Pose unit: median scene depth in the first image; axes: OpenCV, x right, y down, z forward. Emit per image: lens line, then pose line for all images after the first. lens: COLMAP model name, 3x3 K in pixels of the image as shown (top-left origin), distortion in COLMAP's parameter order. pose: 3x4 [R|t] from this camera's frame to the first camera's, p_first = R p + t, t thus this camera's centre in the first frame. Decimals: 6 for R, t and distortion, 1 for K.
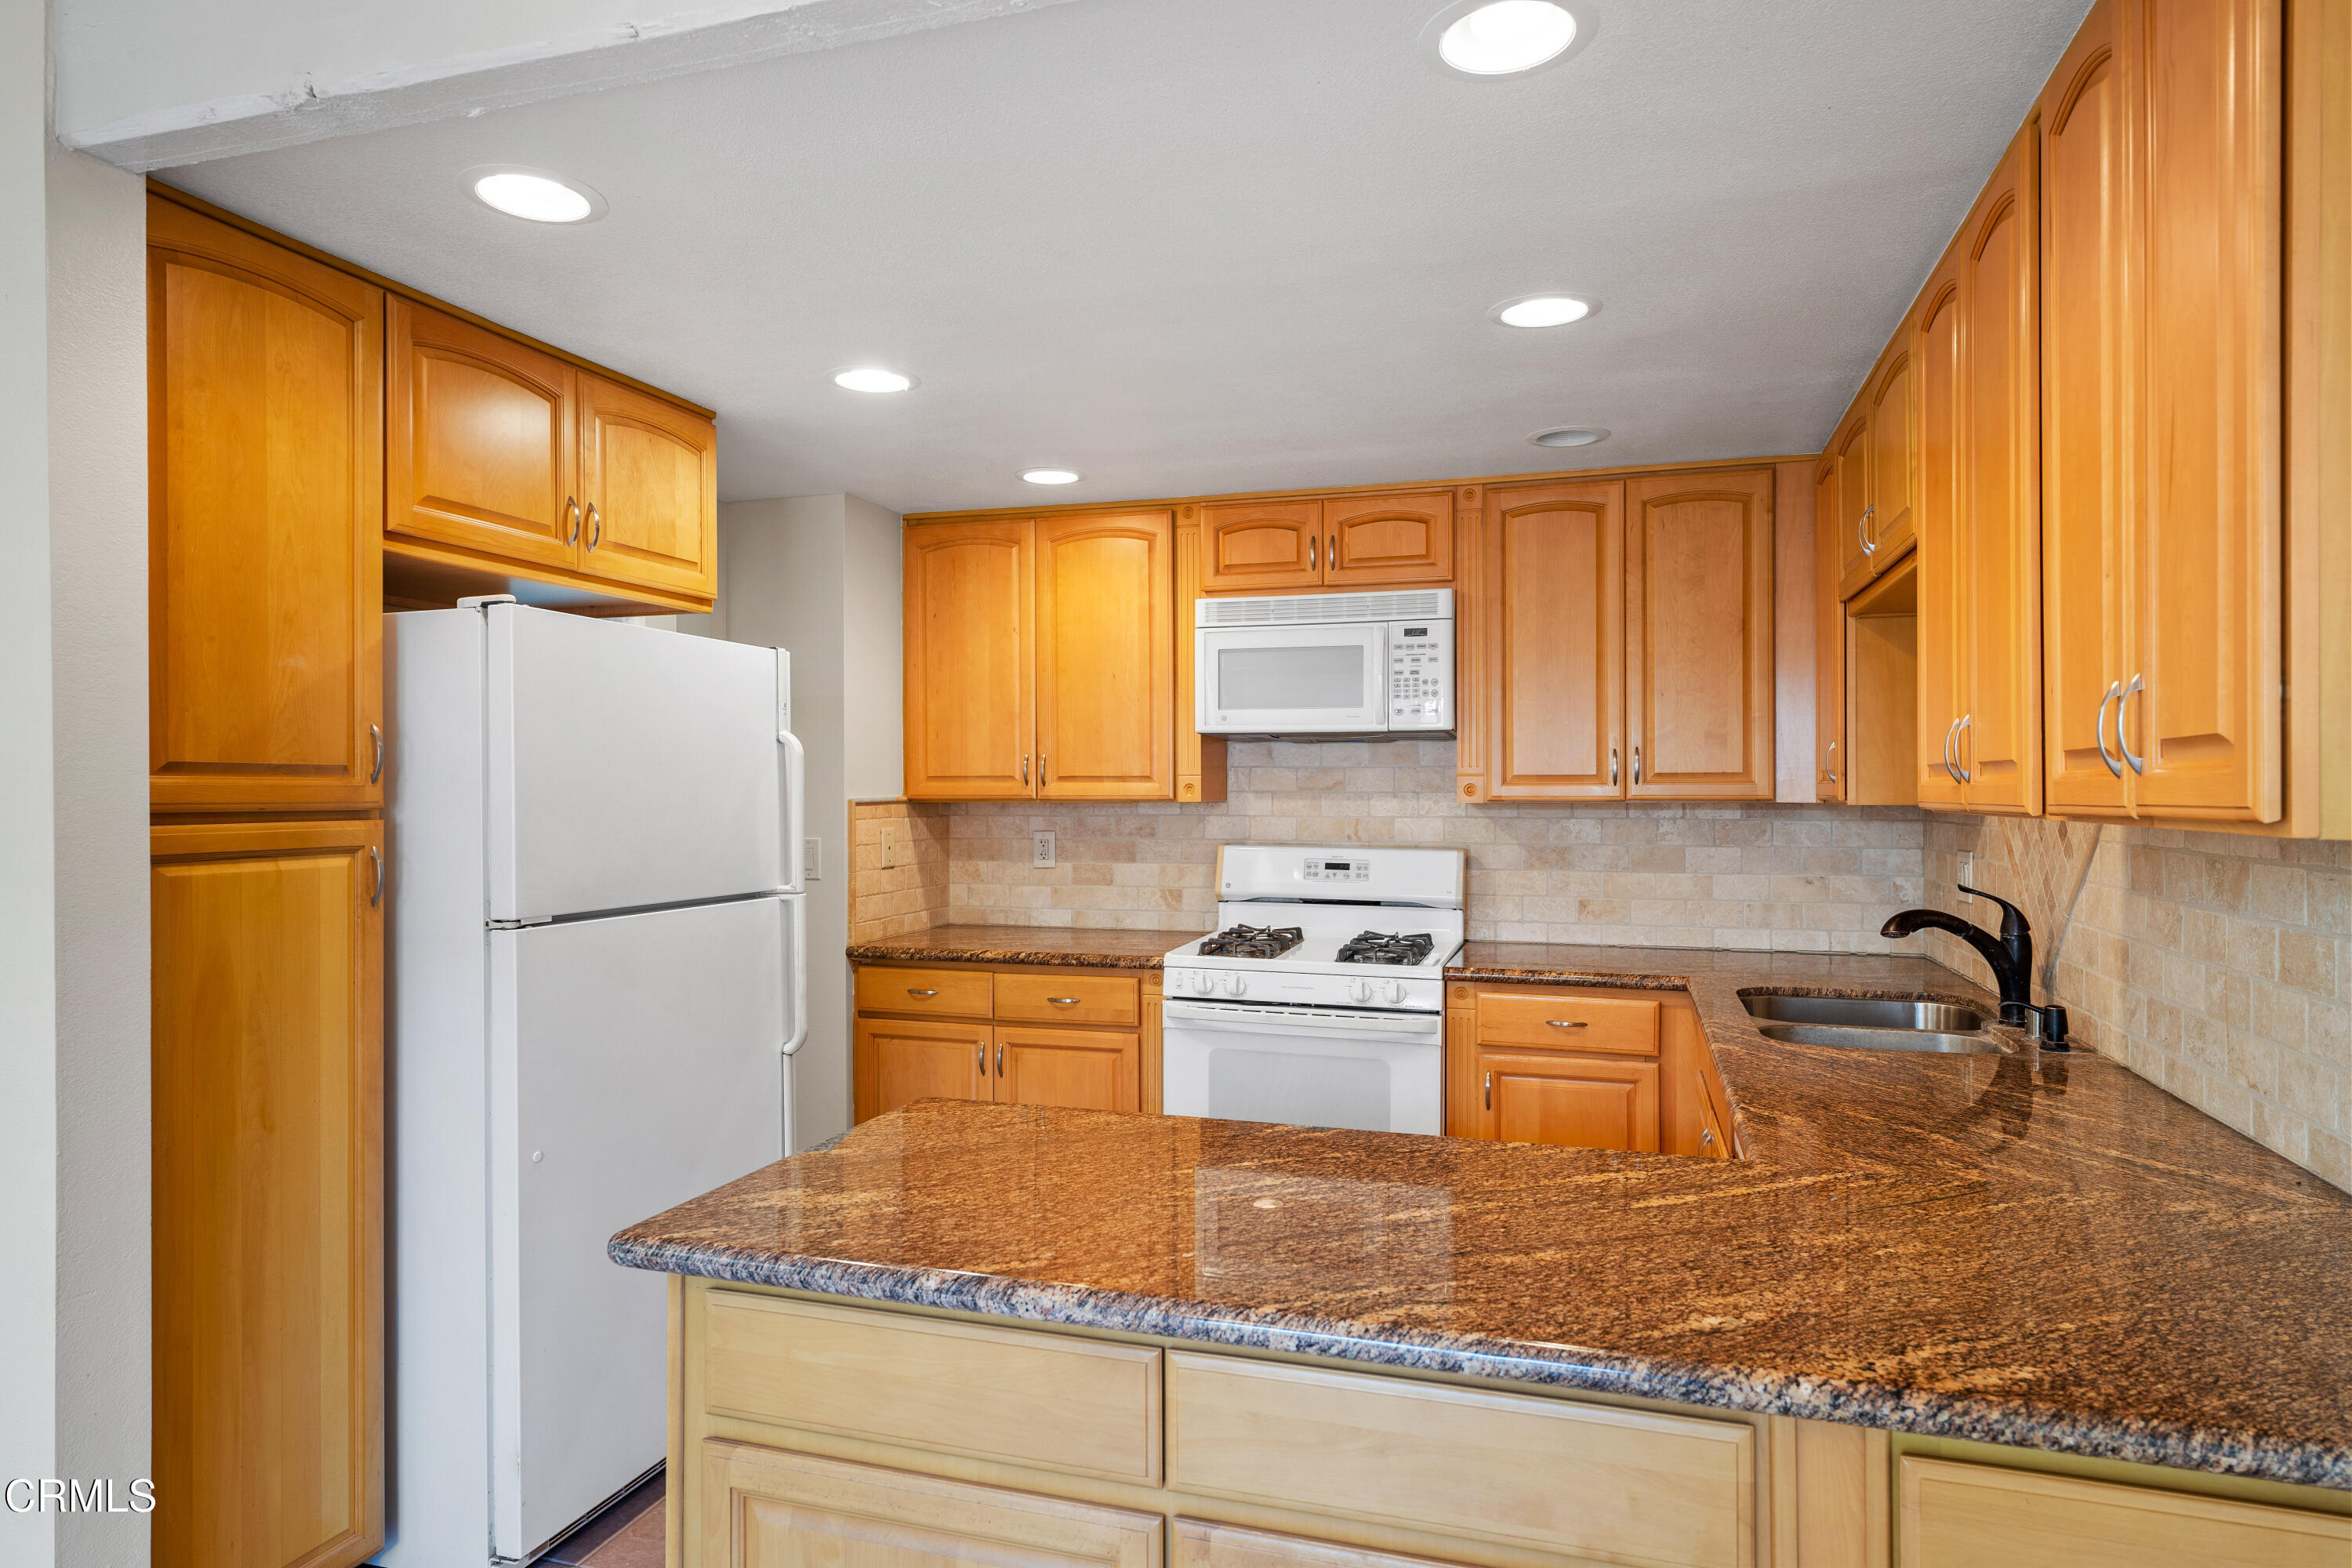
lens RADIAL K [[1373.7, 0, 1166.5], [0, 1373.7, 785.9], [0, 0, 1]] dist [0.005281, 0.000294]
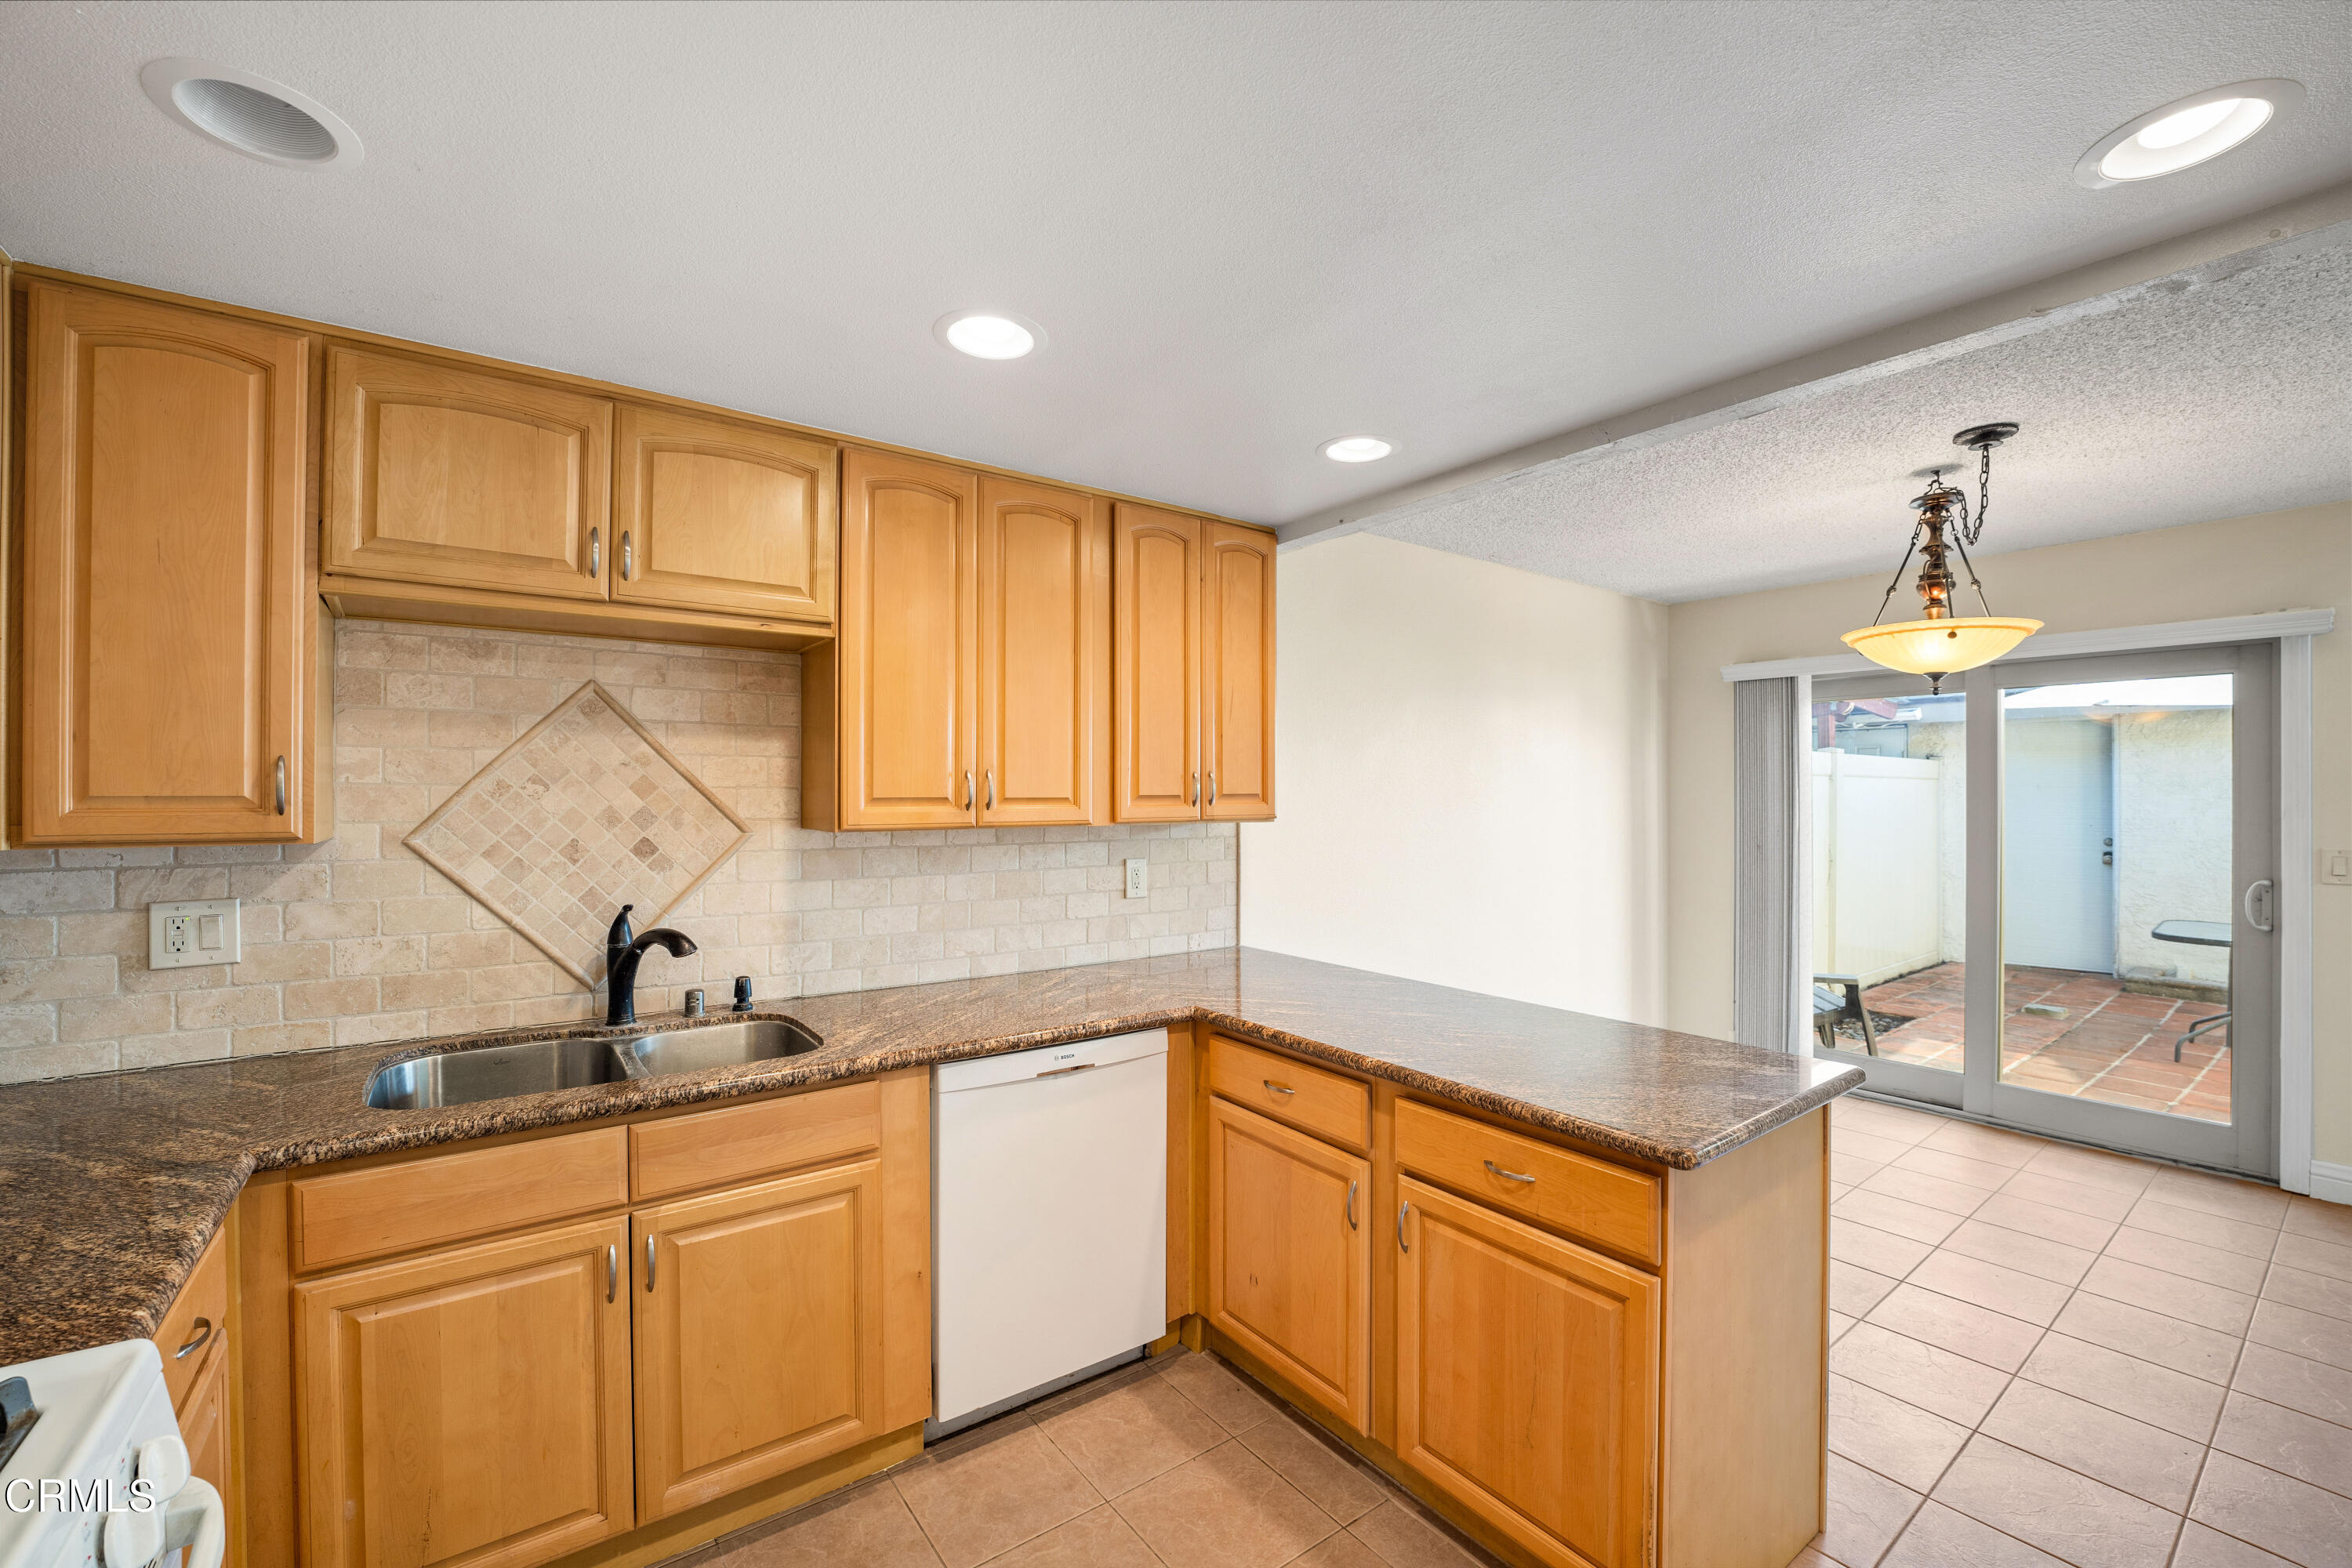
lens RADIAL K [[958.6, 0, 1172.5], [0, 958.6, 790.5], [0, 0, 1]] dist [-0.031068, 0.003626]
pose [[-0.811028, 0.002395, 0.585003, -0.149804], [-0.000876, 0.999986, -0.005308, -0.010553], [-0.585007, -0.004818, -0.811014, 0.960987]]
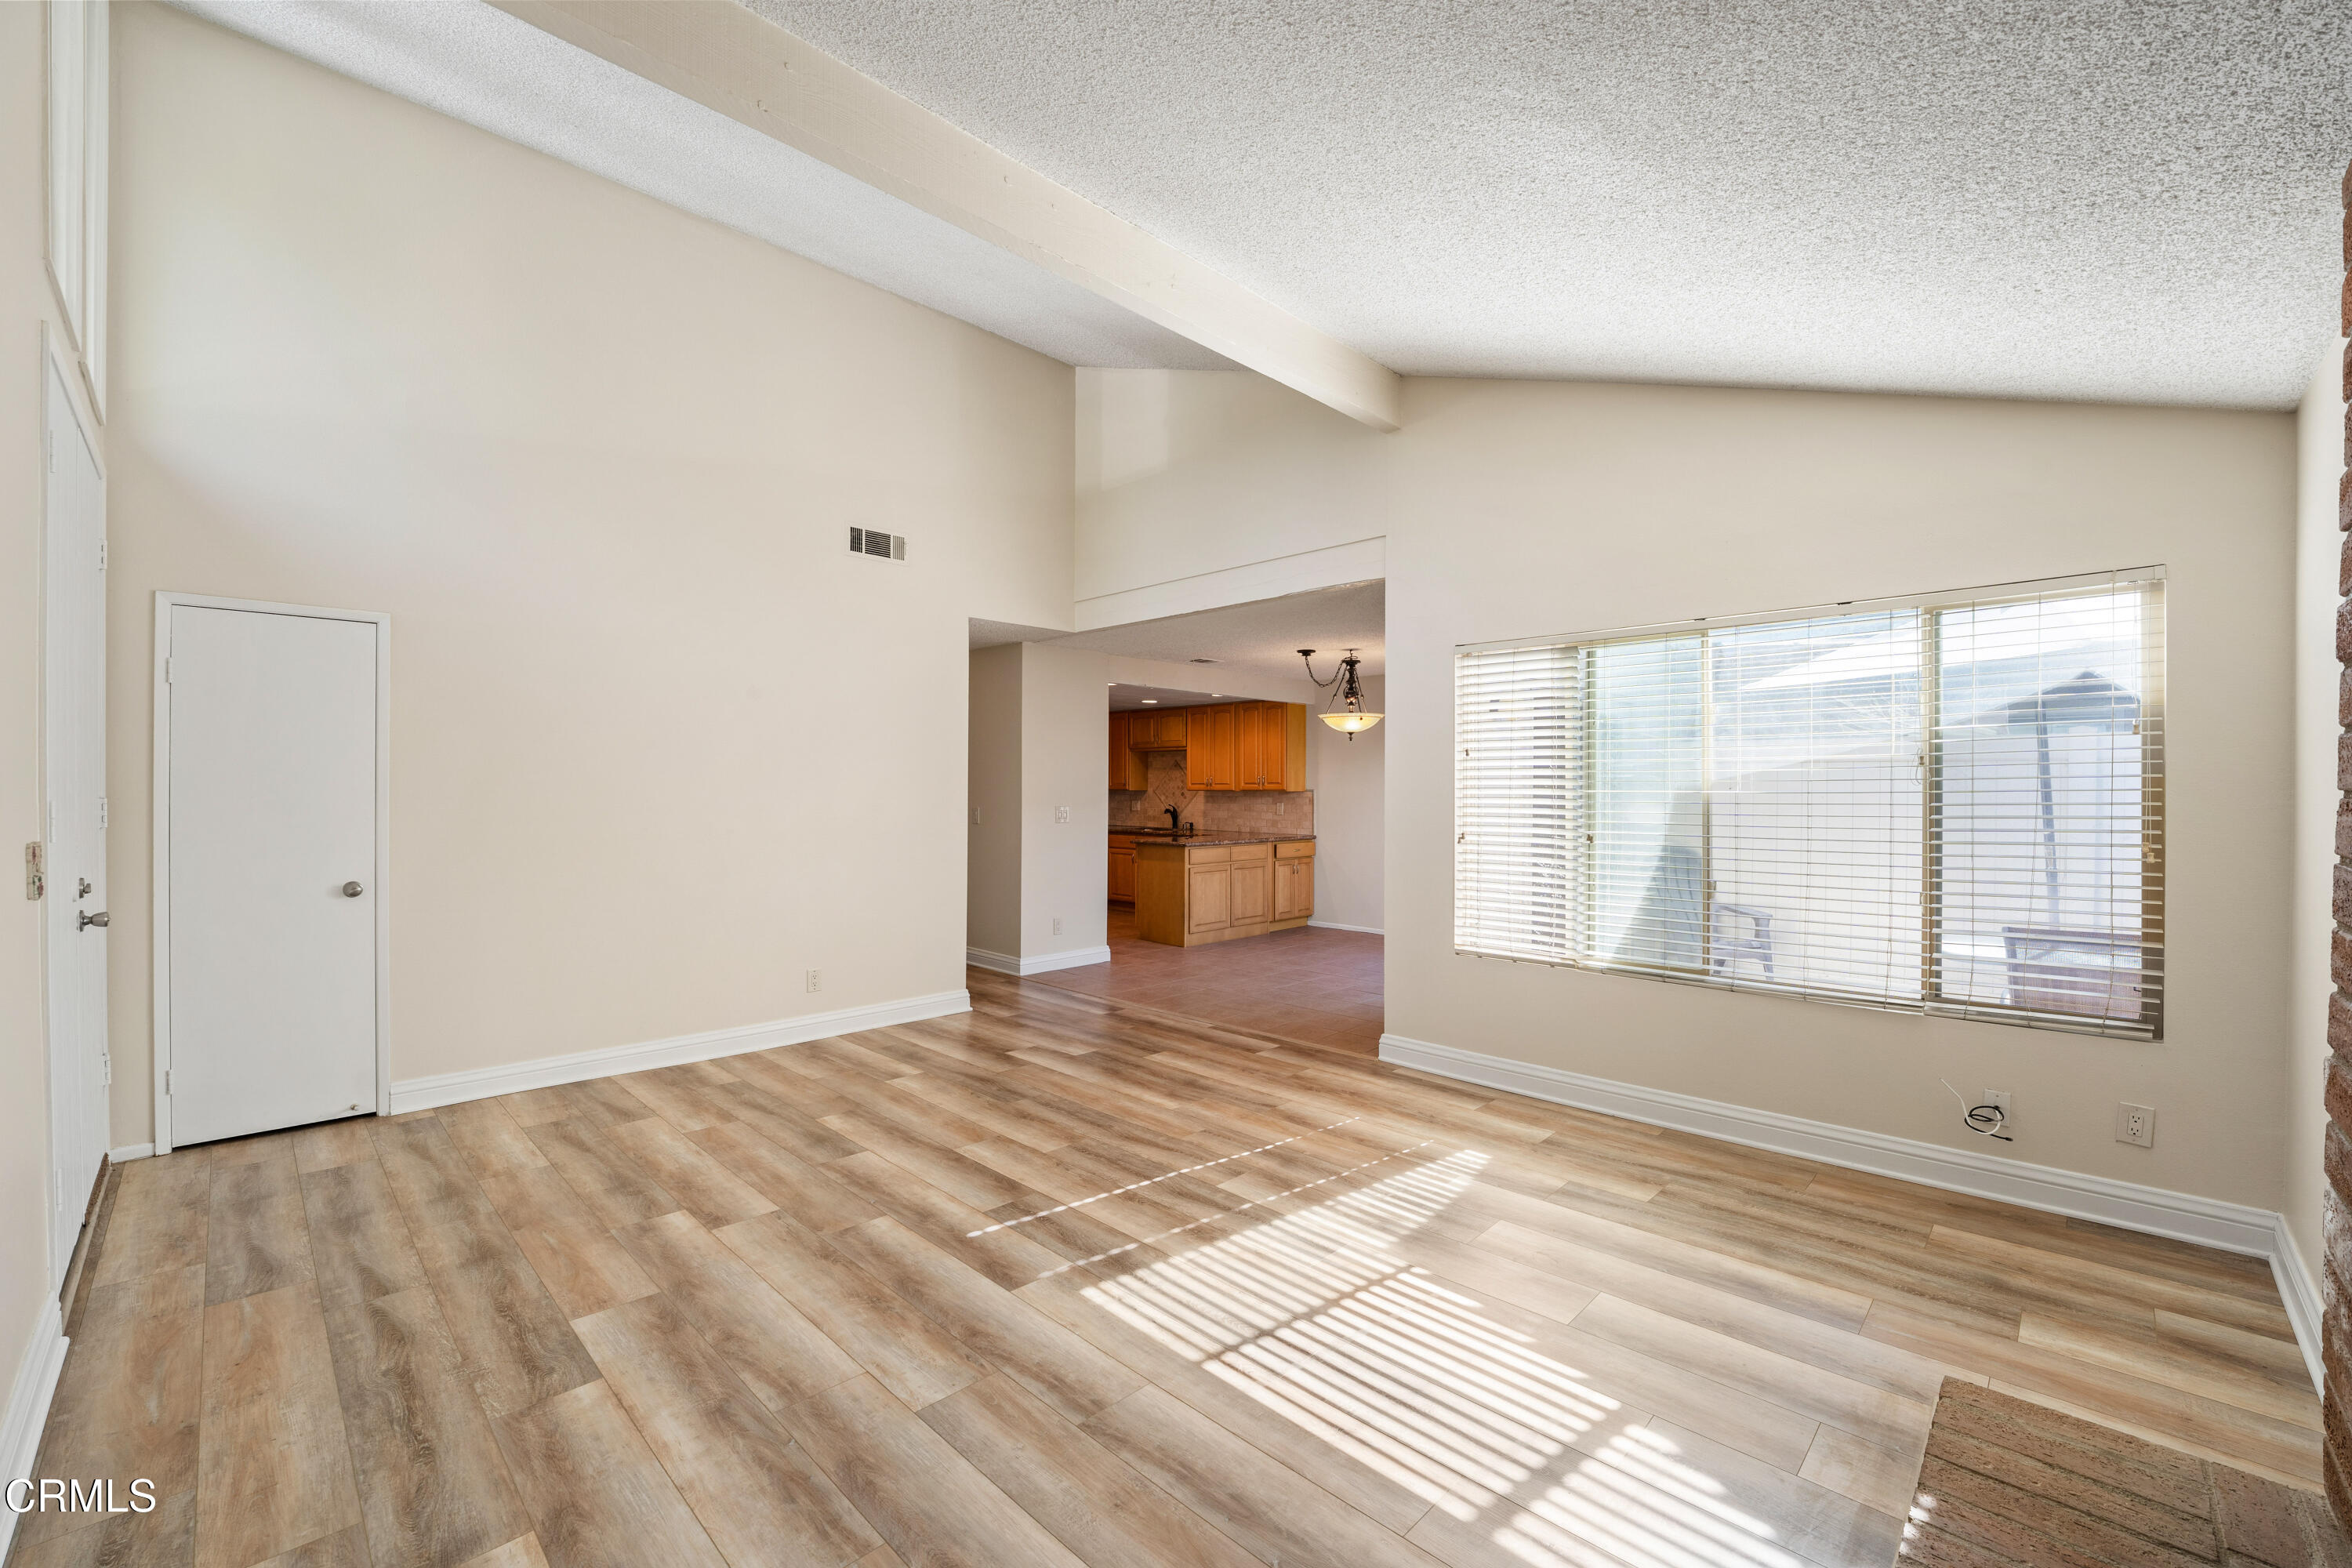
lens RADIAL K [[958.6, 0, 1172.5], [0, 958.6, 790.5], [0, 0, 1]] dist [-0.031068, 0.003626]
pose [[0.450300, 0.000033, 0.892877, -2.050447], [-0.005532, 0.999981, 0.002752, 0.003066], [-0.892860, -0.006179, 0.450292, -0.541668]]
